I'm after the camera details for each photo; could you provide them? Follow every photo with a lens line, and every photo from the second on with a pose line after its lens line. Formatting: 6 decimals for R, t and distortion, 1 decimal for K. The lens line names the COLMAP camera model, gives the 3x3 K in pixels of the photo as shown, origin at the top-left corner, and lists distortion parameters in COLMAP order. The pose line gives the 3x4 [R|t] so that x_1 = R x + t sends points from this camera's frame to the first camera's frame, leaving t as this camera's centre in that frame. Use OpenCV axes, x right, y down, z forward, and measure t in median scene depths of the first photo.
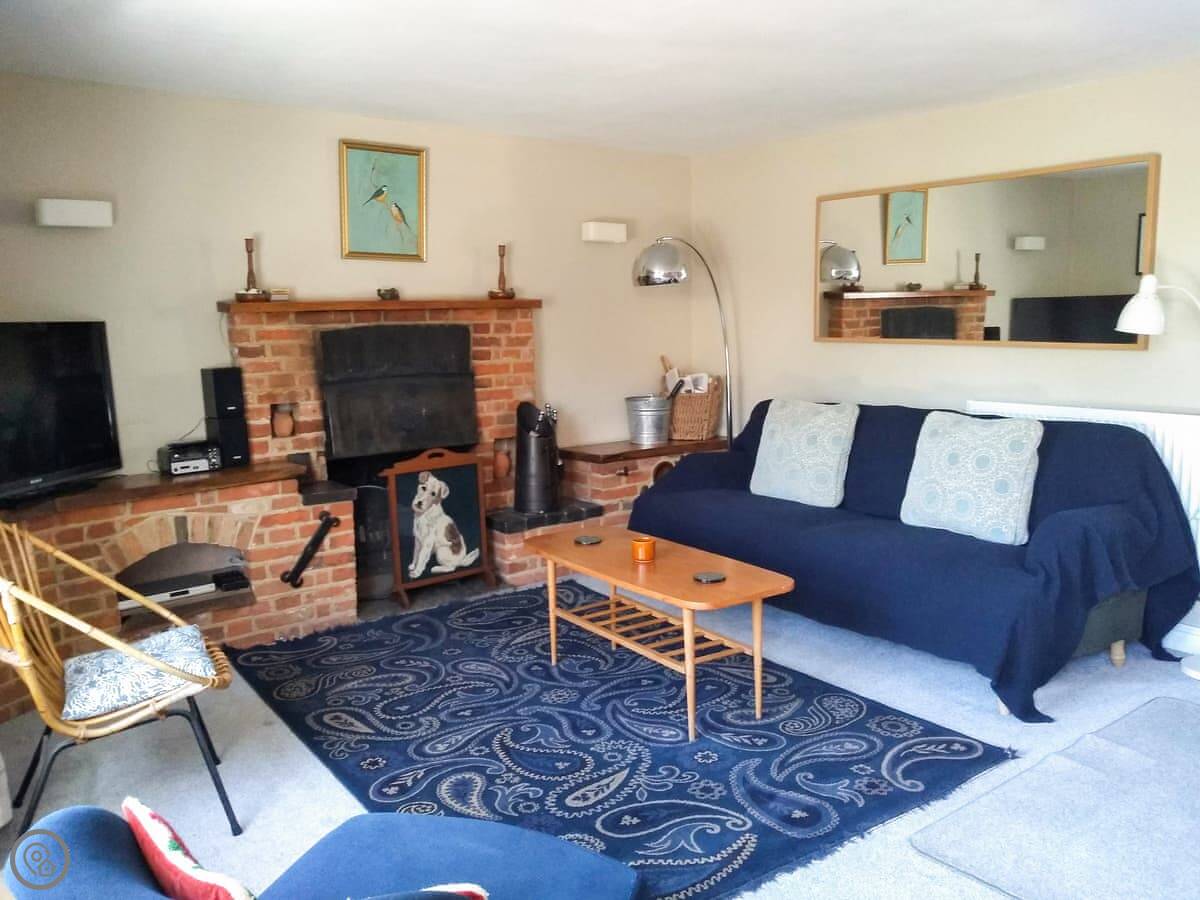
lens RADIAL K [[938.0, 0, 618.0], [0, 938.0, 443.8], [0, 0, 1]] dist [0.087363, -0.190475]
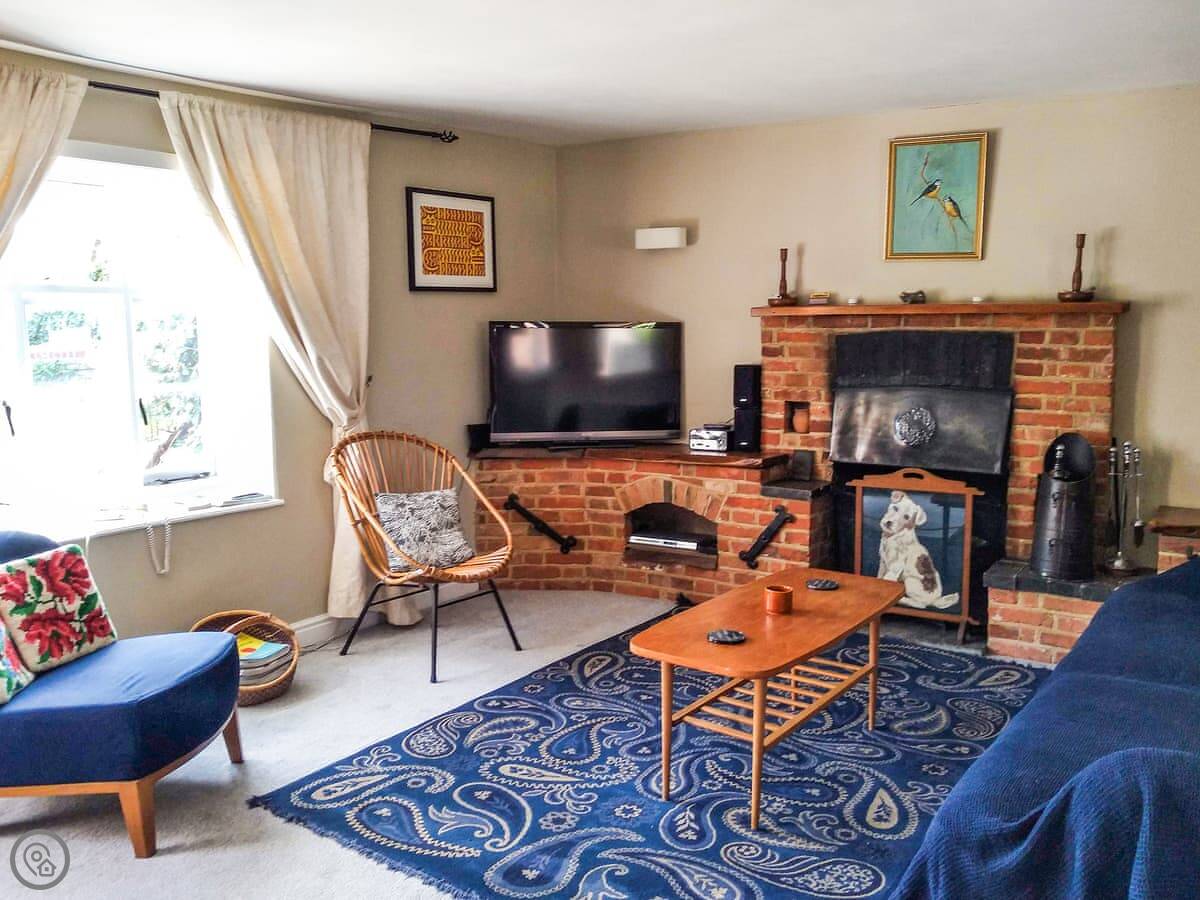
lens RADIAL K [[1002.6, 0, 618.1], [0, 1002.6, 444.2], [0, 0, 1]] dist [0.146876, -0.425944]
pose [[0.355632, 0.133923, -0.924982, 0.636312], [-0.134813, 0.986681, 0.091024, -0.071648], [0.924852, 0.092328, 0.368950, 0.399571]]
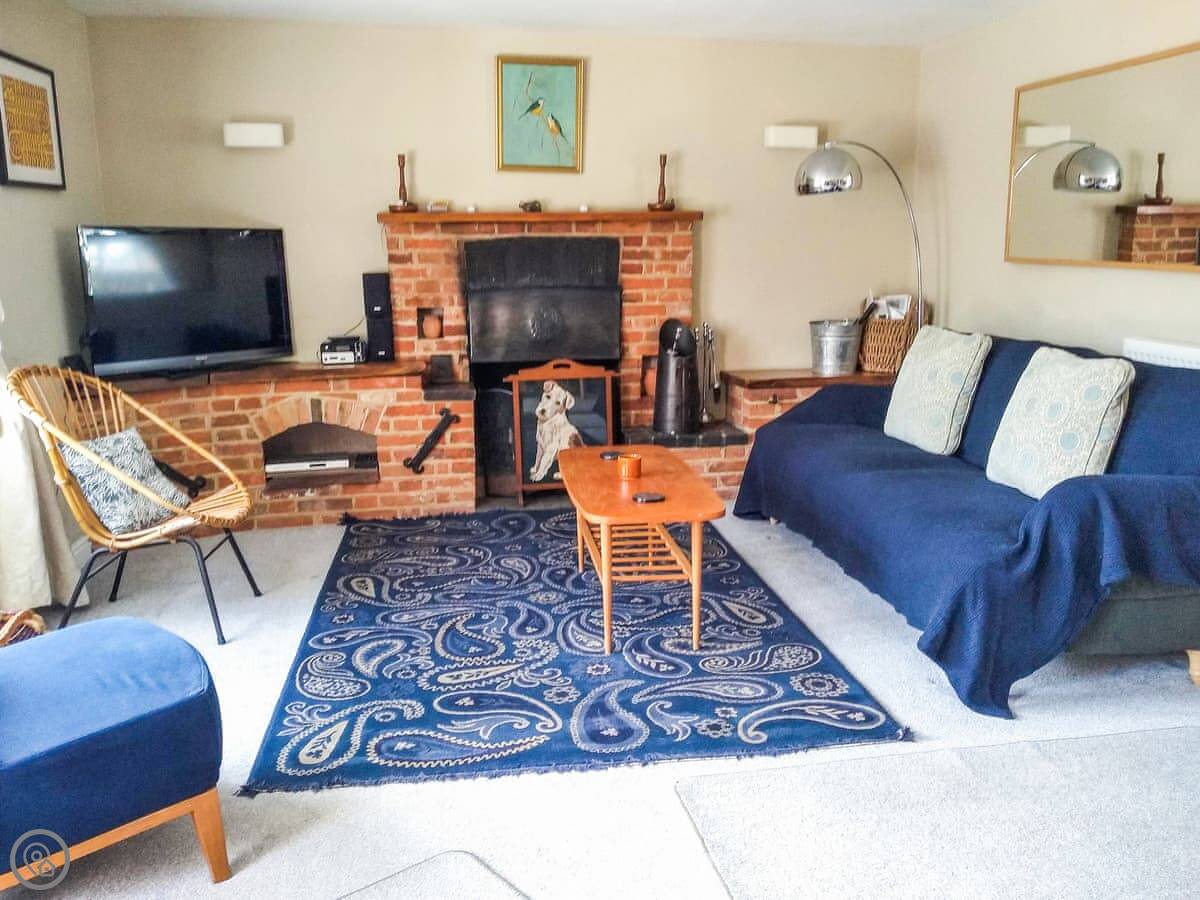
lens RADIAL K [[1002.6, 0, 618.1], [0, 1002.6, 444.2], [0, 0, 1]] dist [0.146876, -0.425944]
pose [[0.893324, 0.099219, -0.438324, 0.372757], [-0.070004, 0.994141, 0.082362, 0.003120], [0.443928, -0.042892, 0.895035, 0.042489]]
